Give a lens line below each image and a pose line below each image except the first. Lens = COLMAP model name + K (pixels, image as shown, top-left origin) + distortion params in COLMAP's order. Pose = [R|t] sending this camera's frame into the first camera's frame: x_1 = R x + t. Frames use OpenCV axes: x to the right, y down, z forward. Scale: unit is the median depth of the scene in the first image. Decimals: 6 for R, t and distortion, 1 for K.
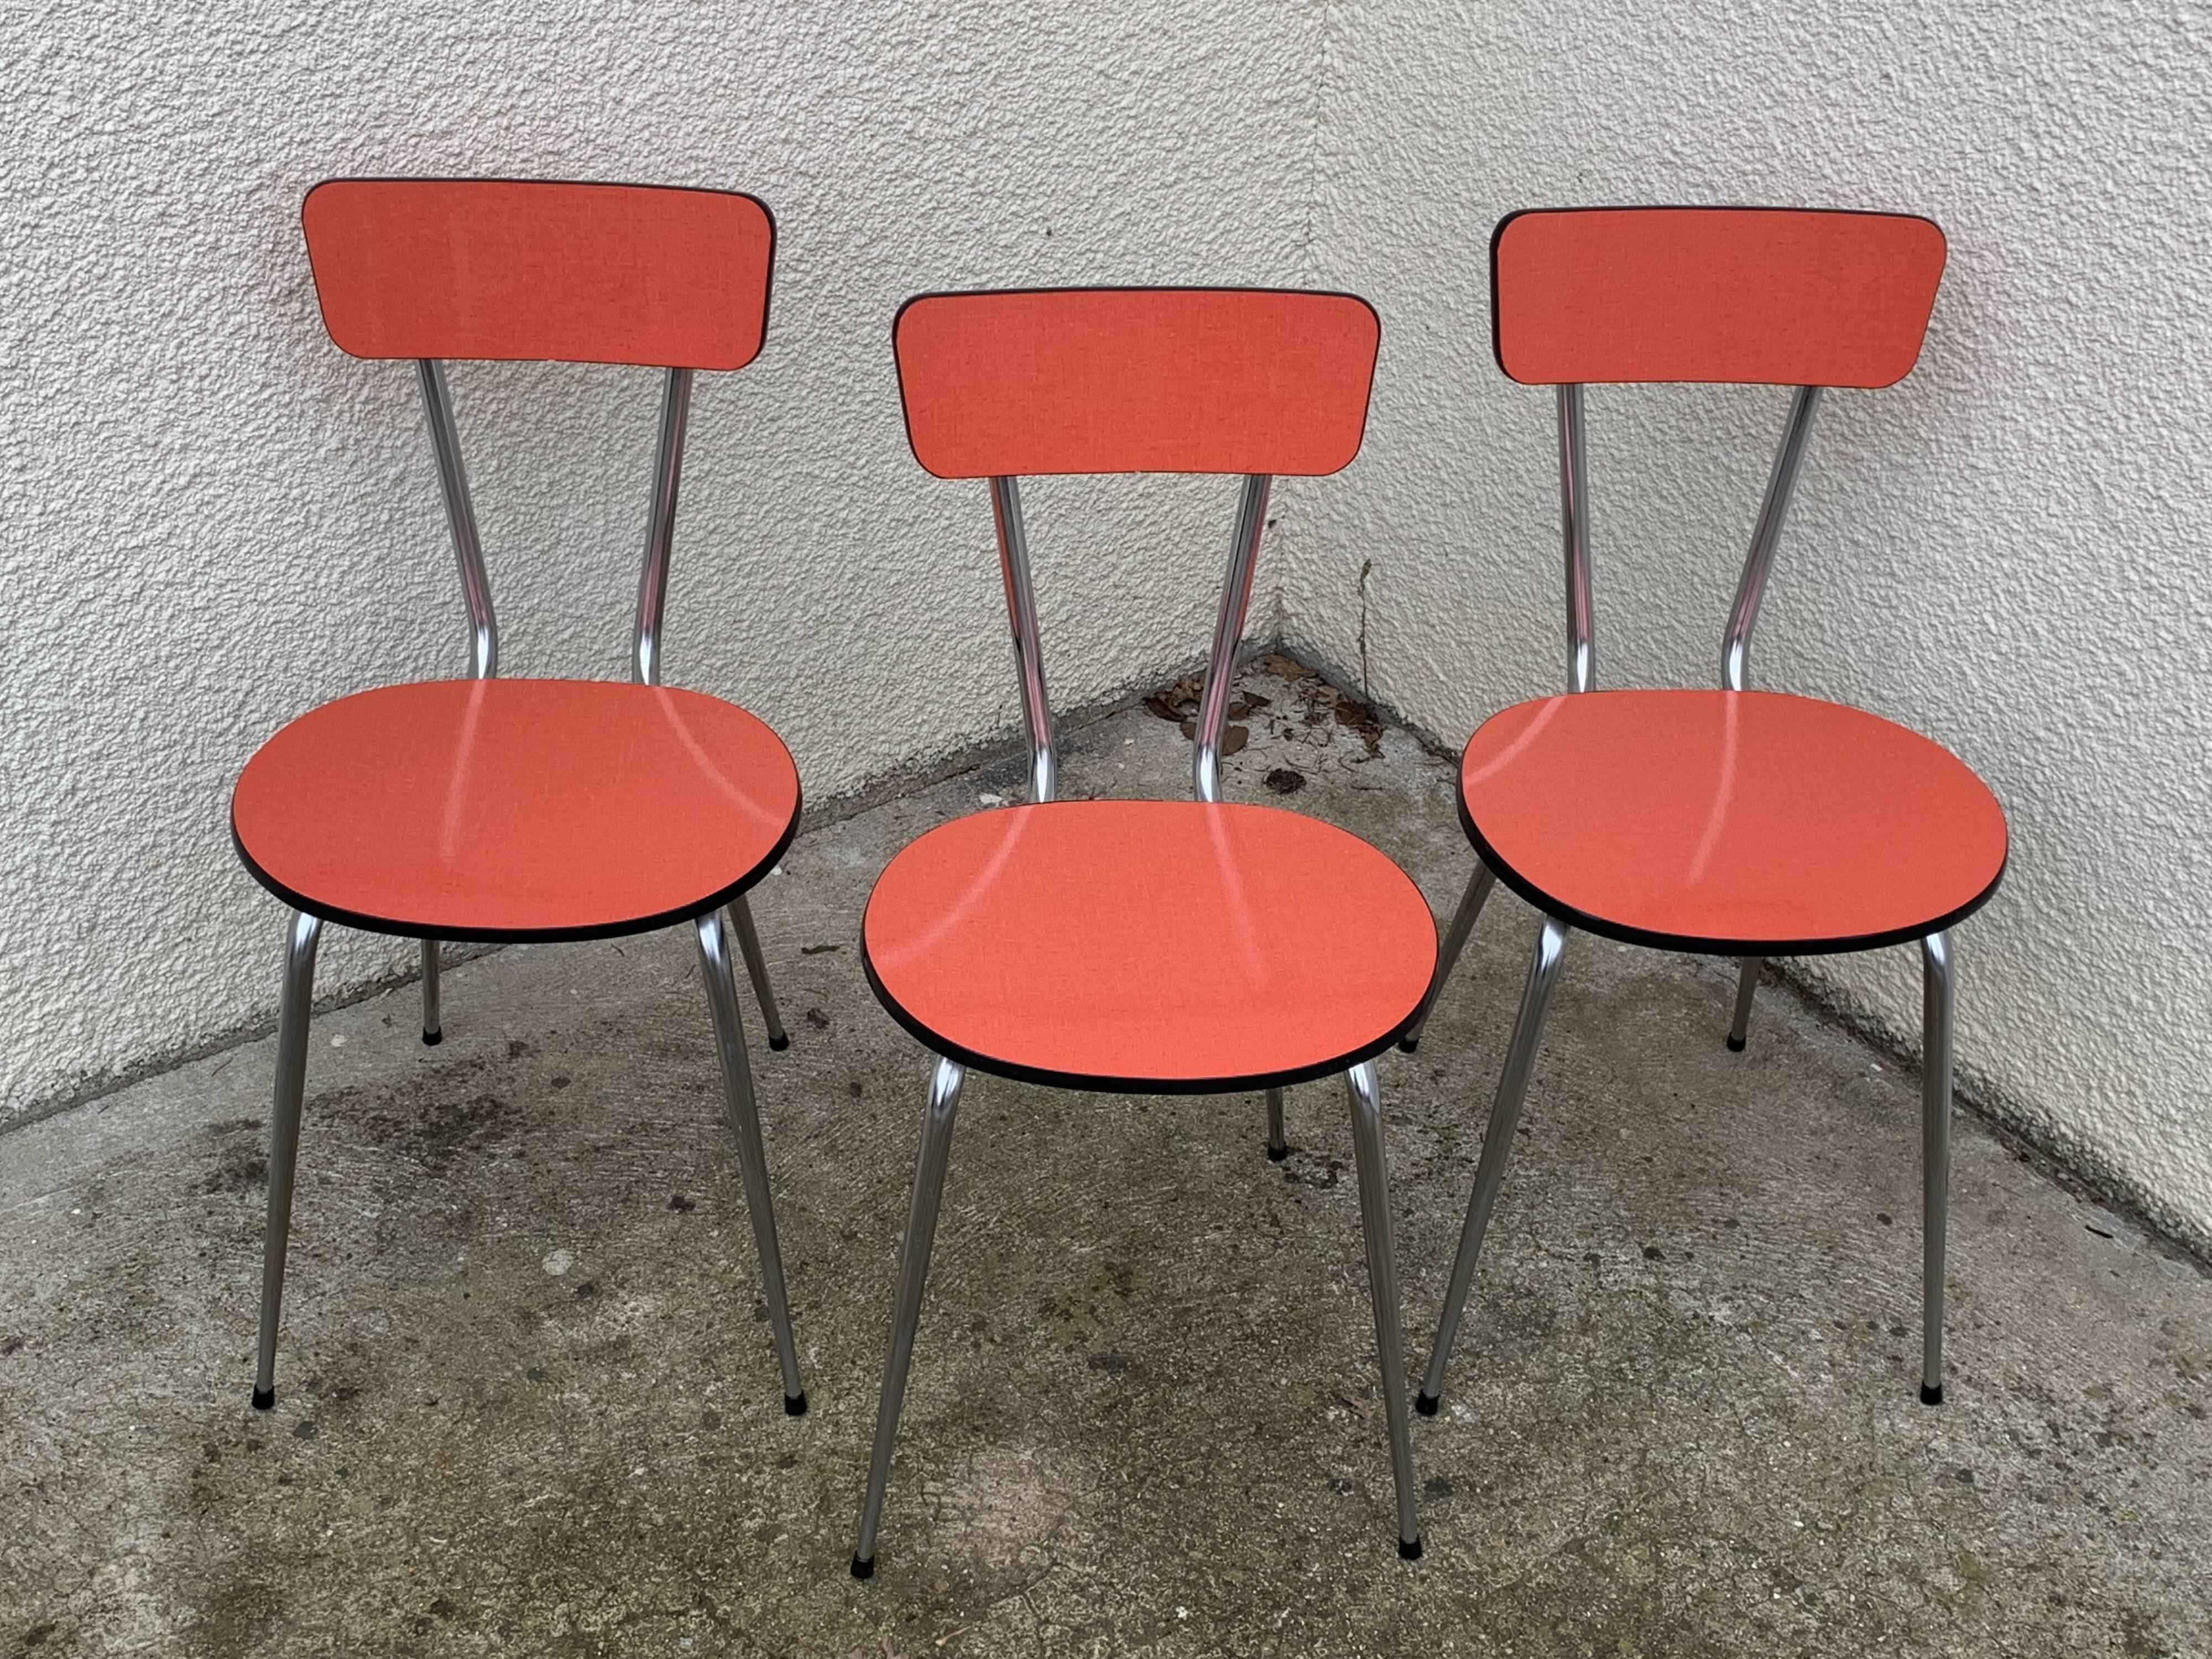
lens RADIAL K [[2928.6, 0, 1114.5], [0, 2928.6, 820.8], [0, 0, 1]] dist [0.047627, 0.000000]
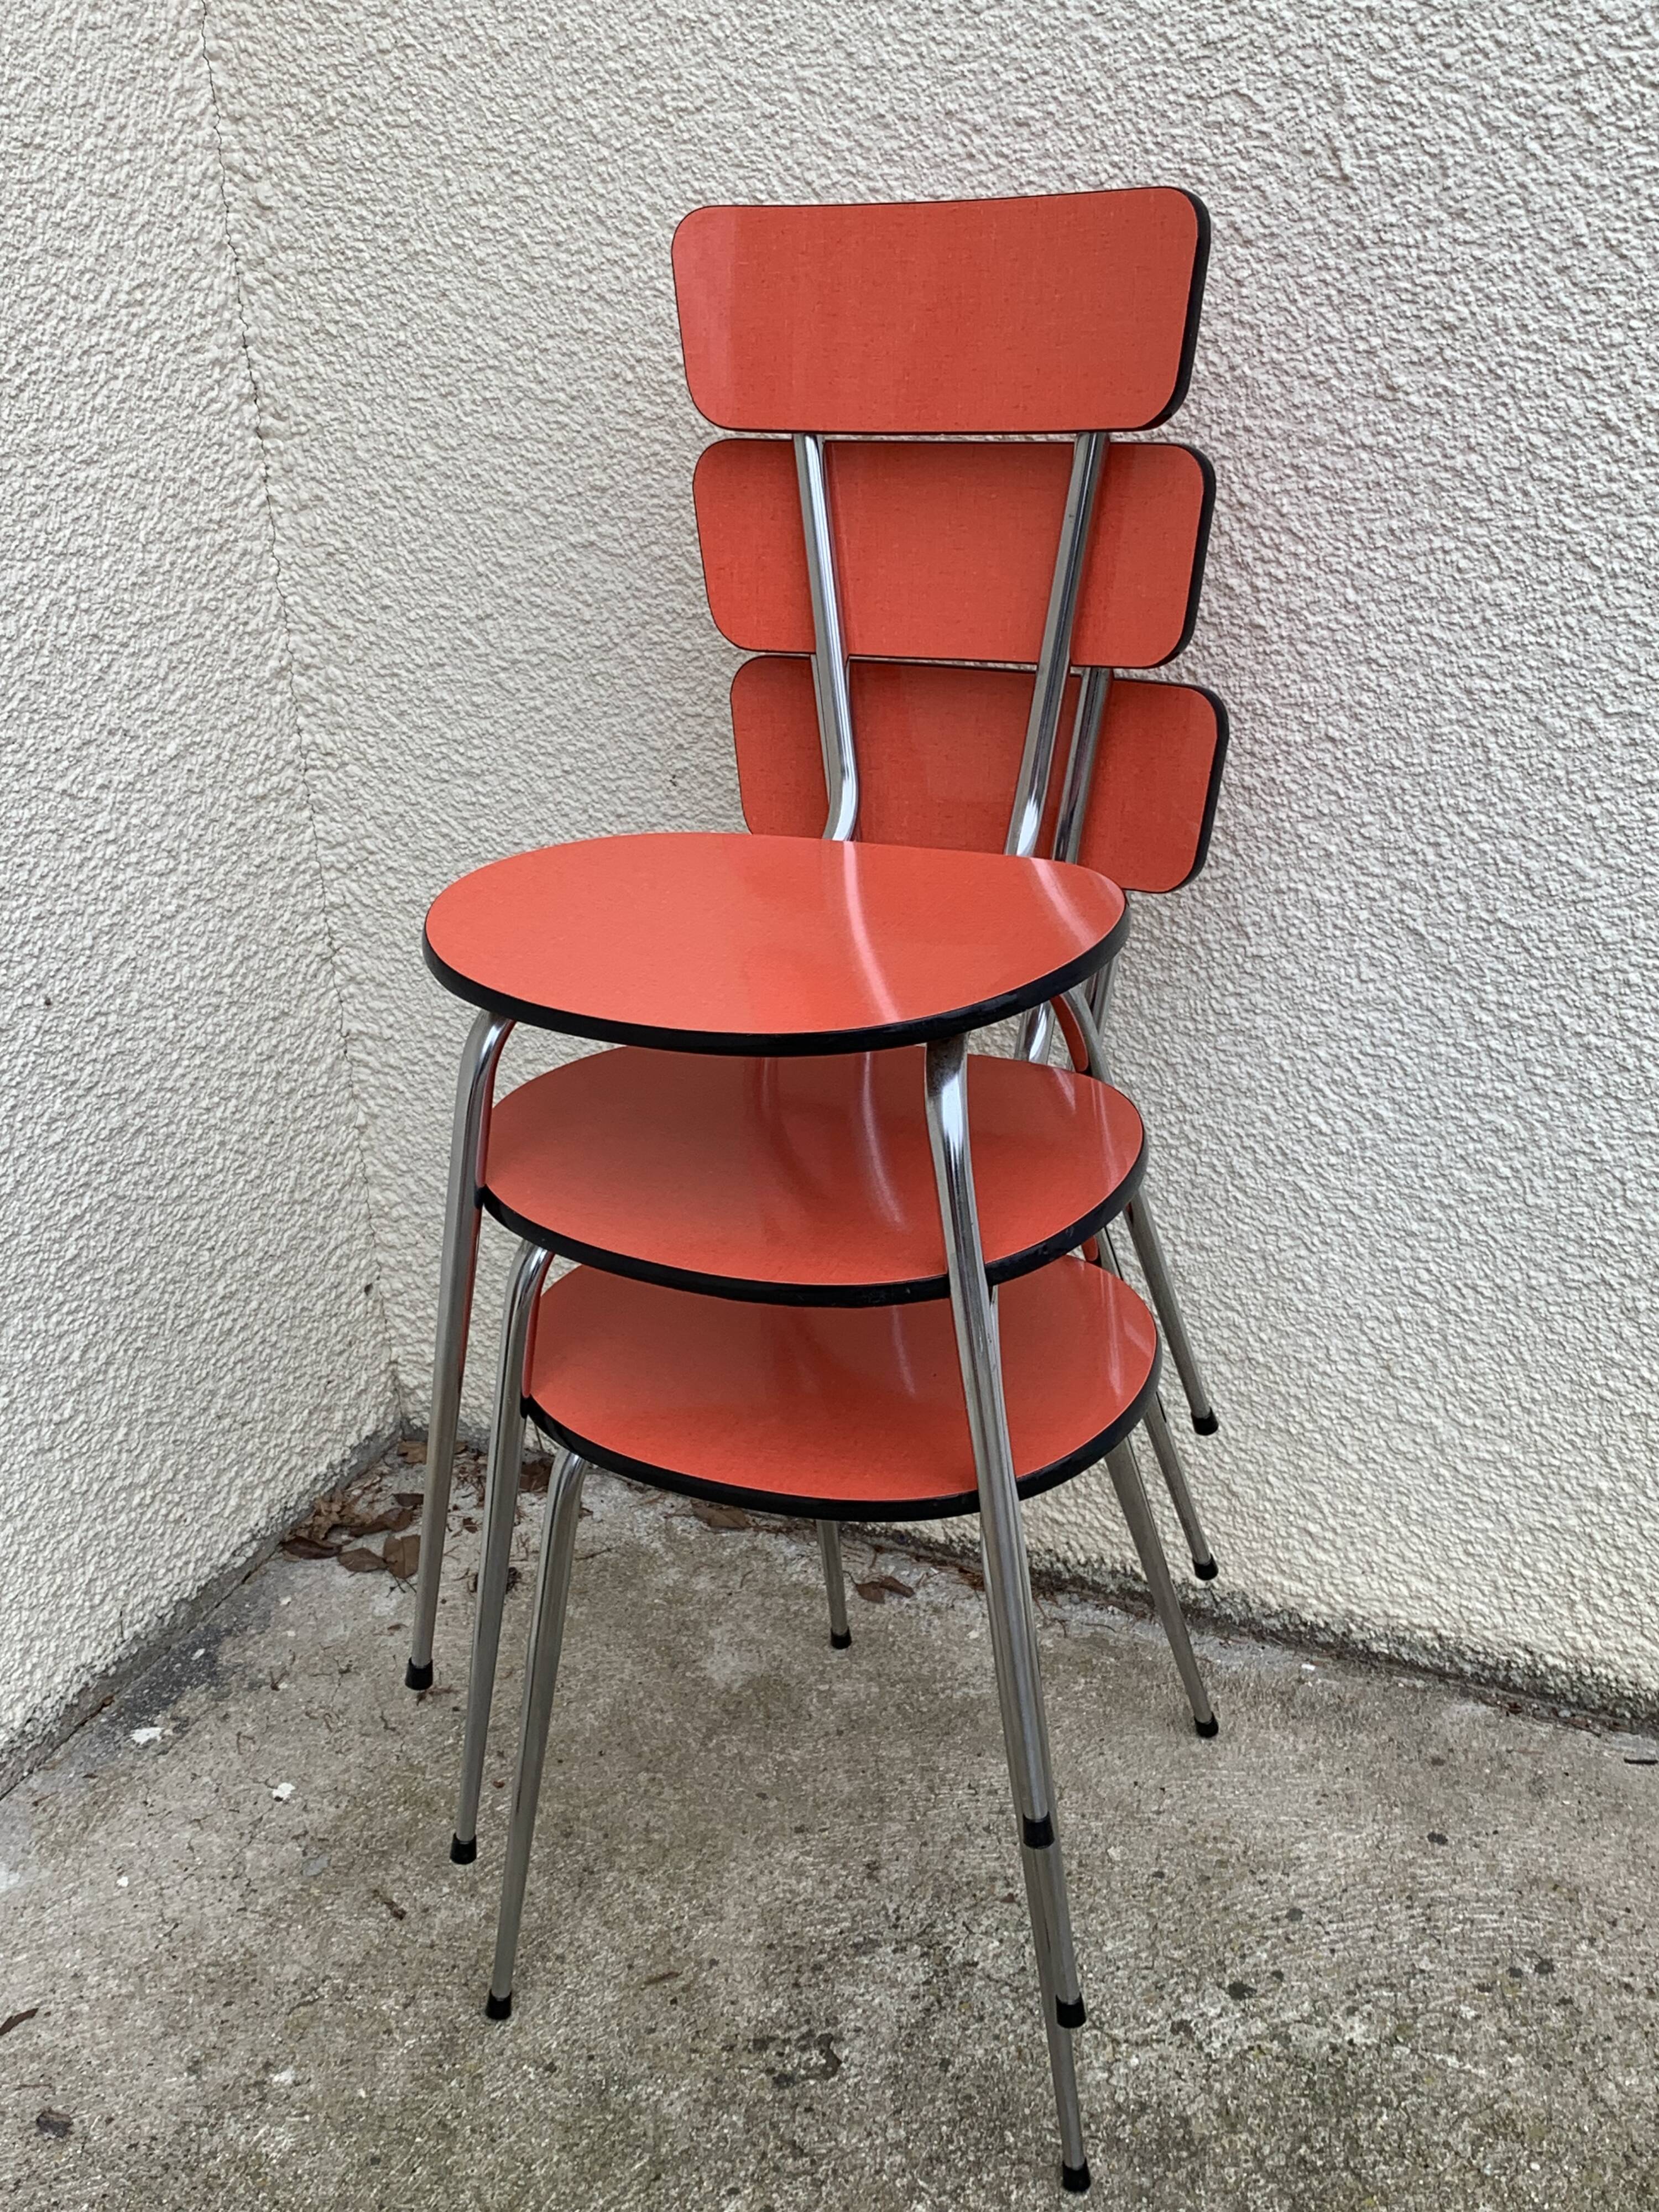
lens RADIAL K [[2604.0, 0, 835.2], [0, 2604.0, 1094.0], [0, 0, 1]] dist [0.064421, 0.000000]
pose [[0.890317, -0.263910, 0.371063, -0.118248], [0.324949, 0.939106, -0.111755, -0.037355], [-0.318975, 0.220074, 0.921858, 0.346937]]
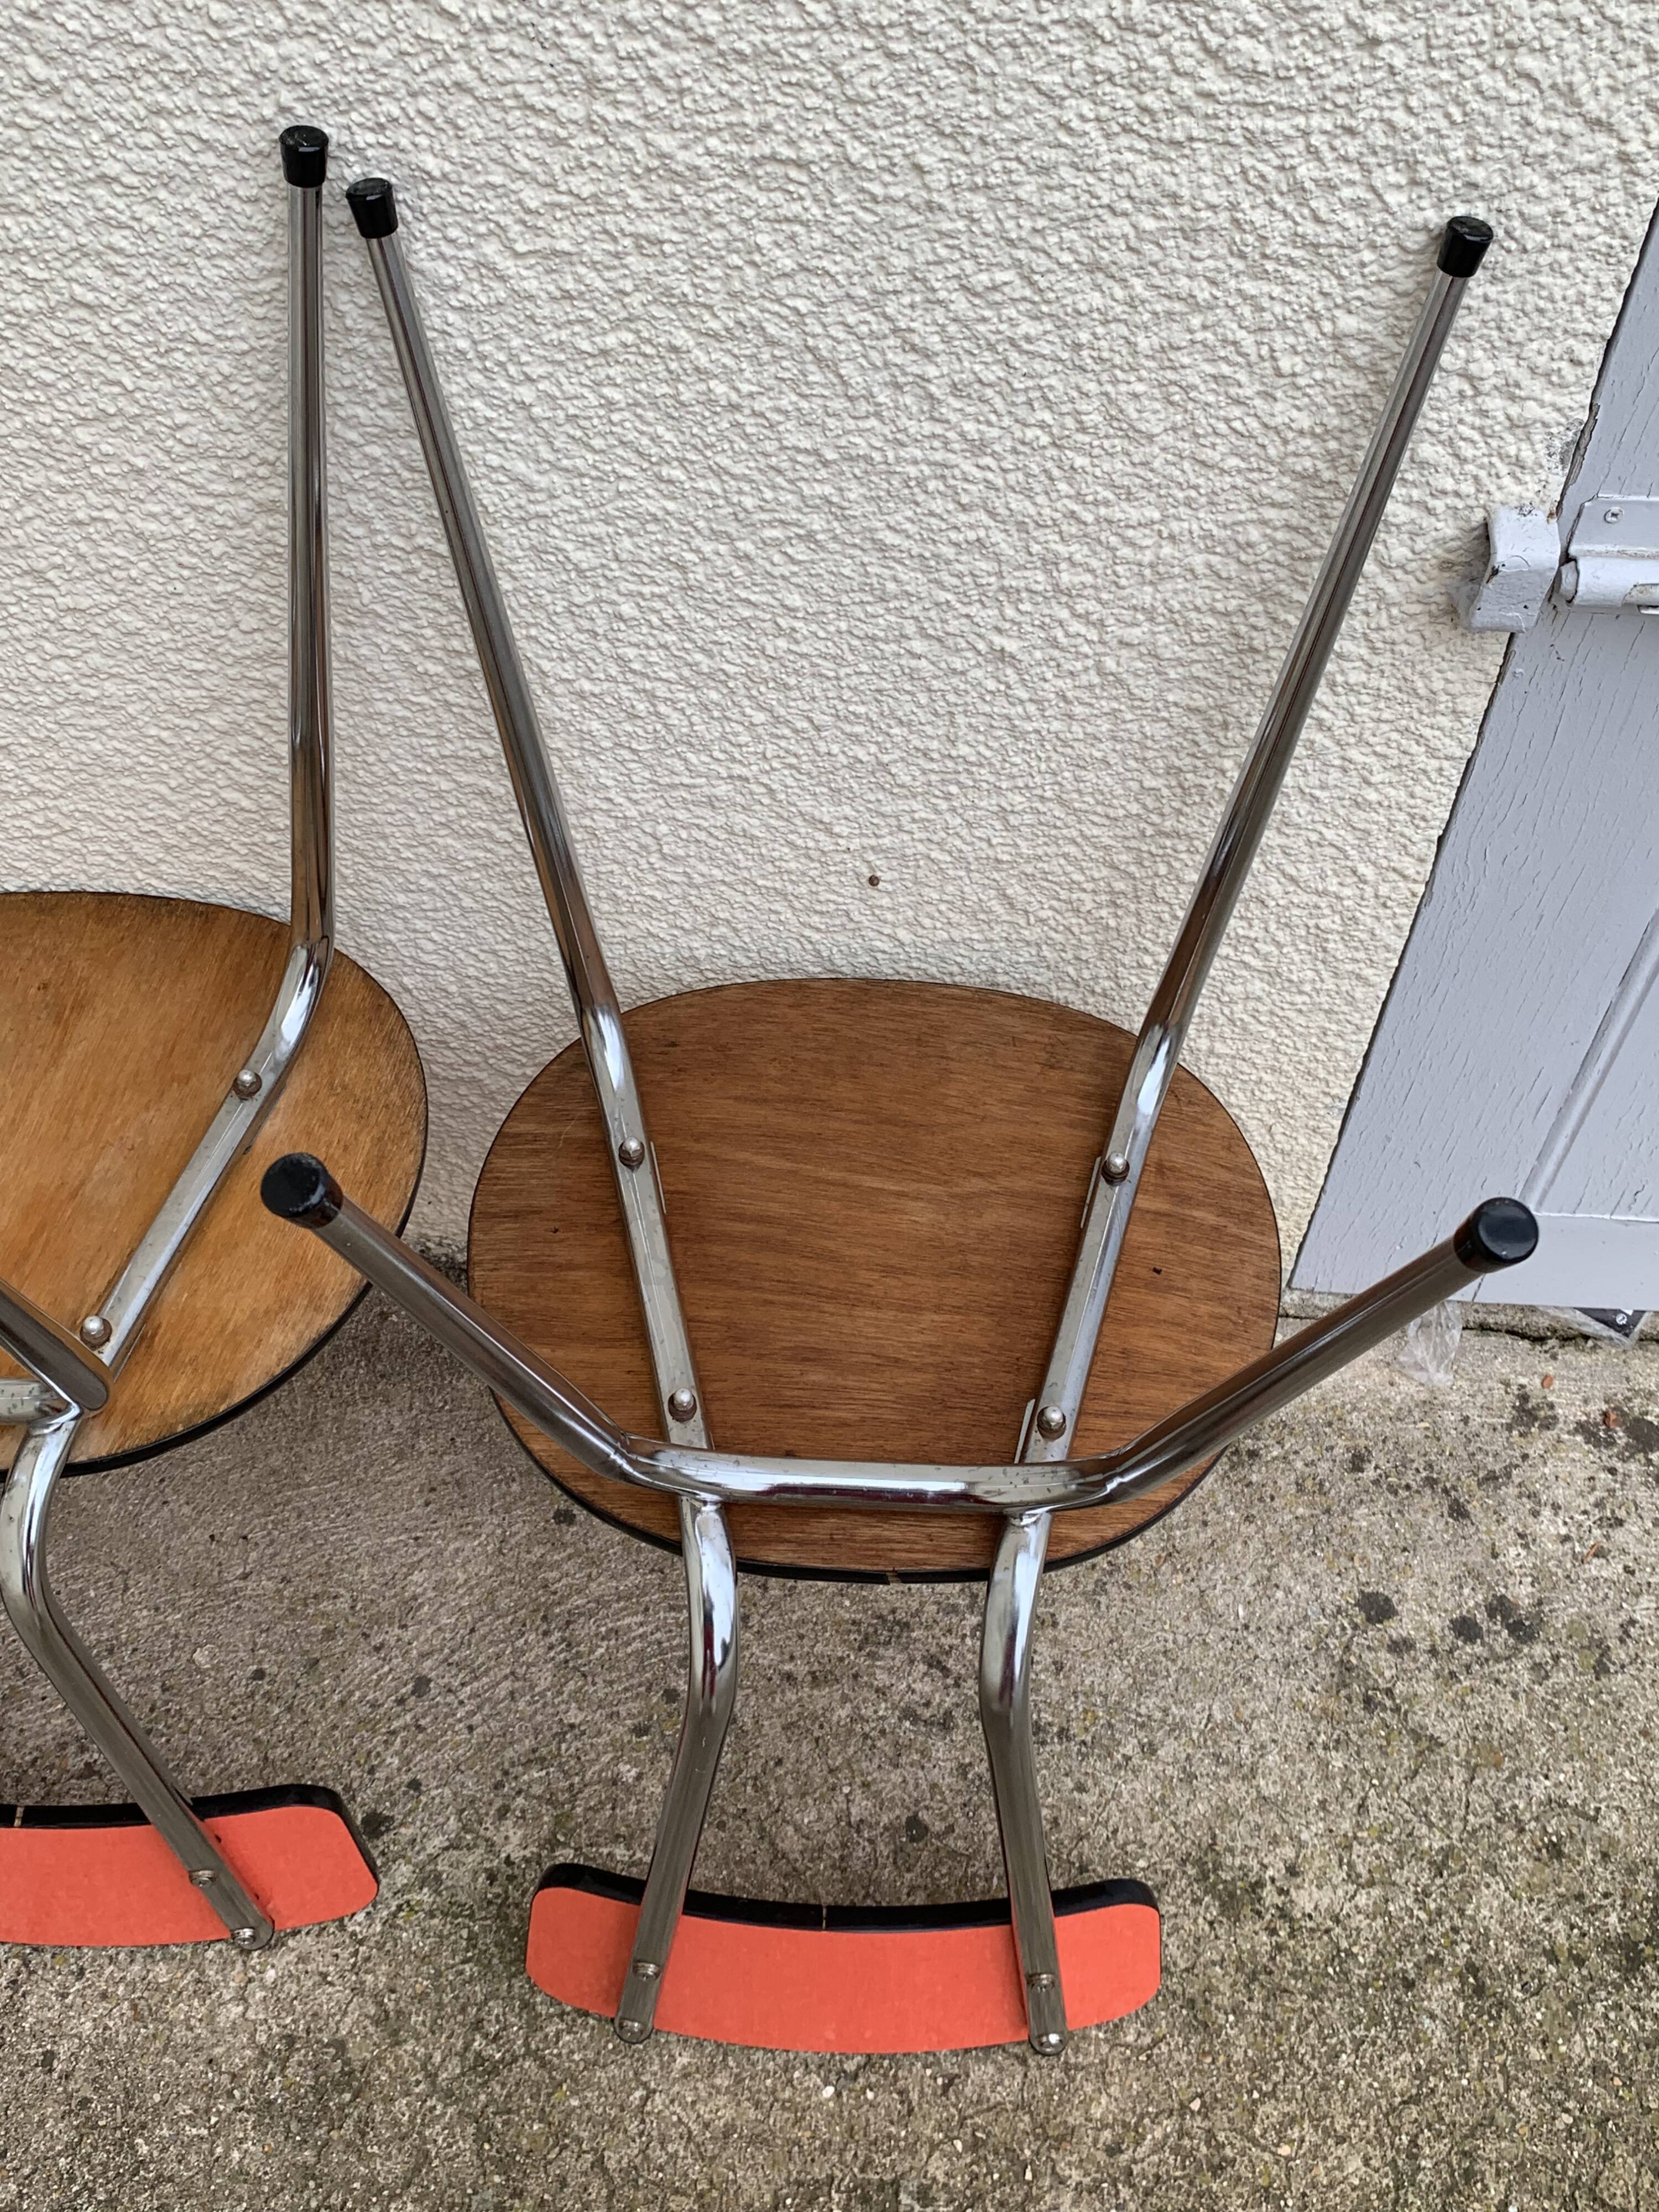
lens RADIAL K [[2194.4, 0, 821.1], [0, 2194.4, 1082.0], [0, 0, 1]] dist [0.001131, 0.000000]
pose [[0.658250, -0.633307, 0.406976, 0.161459], [0.444356, 0.763260, 0.469022, -0.189202], [-0.607664, -0.127891, 0.783830, 0.585709]]
